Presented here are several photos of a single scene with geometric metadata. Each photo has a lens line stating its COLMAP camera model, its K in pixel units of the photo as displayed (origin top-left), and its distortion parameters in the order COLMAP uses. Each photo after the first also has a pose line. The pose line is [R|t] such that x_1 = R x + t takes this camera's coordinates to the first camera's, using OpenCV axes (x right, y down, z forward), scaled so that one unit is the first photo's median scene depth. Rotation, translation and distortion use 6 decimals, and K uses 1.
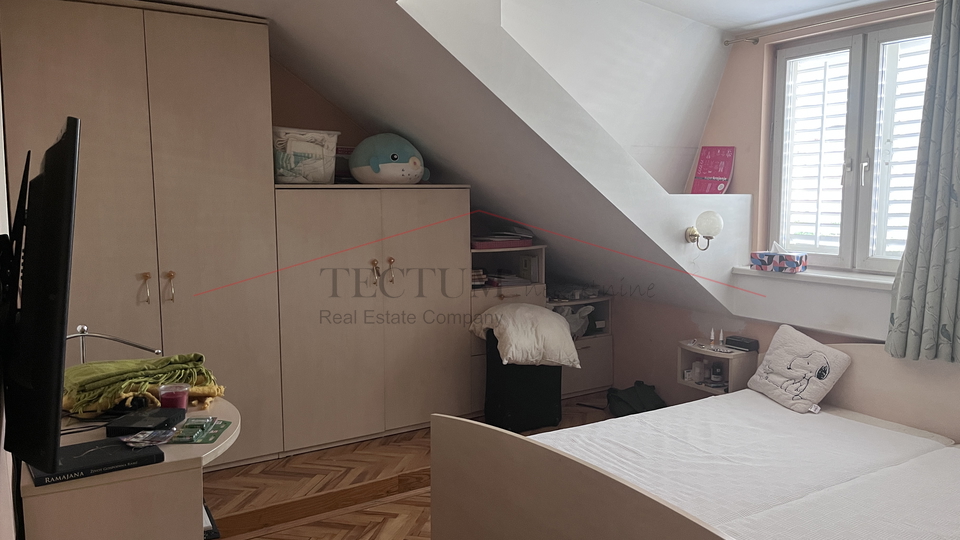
lens RADIAL K [[703.9, 0, 480.0], [0, 703.9, 270.0], [0, 0, 1]] dist [0.003026, 0.000149]
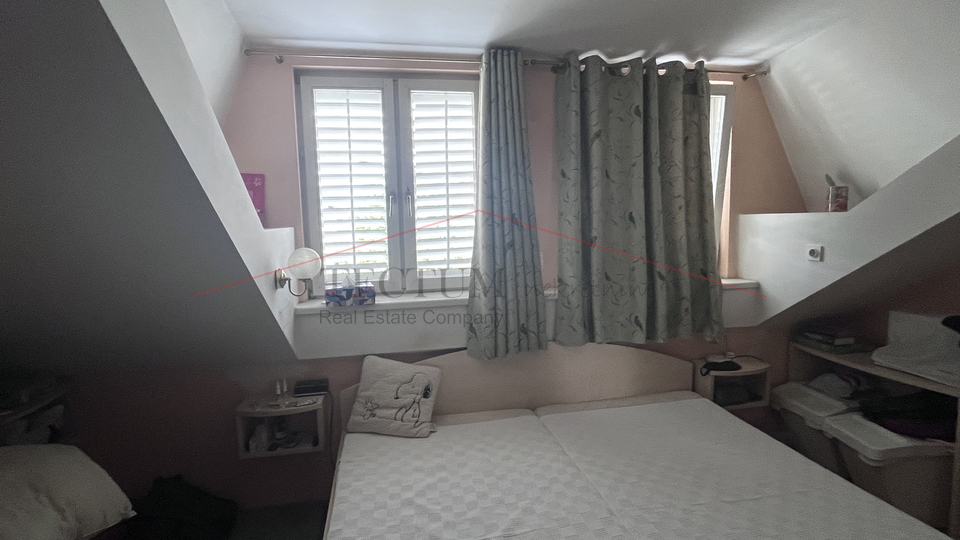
lens RADIAL K [[474.3, 0, 480.0], [0, 474.3, 270.0], [0, 0, 1]] dist [0.000985, 0.000036]
pose [[0.363774, -0.111189, 0.924827, -0.122425], [0.123800, 0.989813, 0.070306, -0.072999], [-0.923224, 0.088918, 0.373834, 0.609227]]
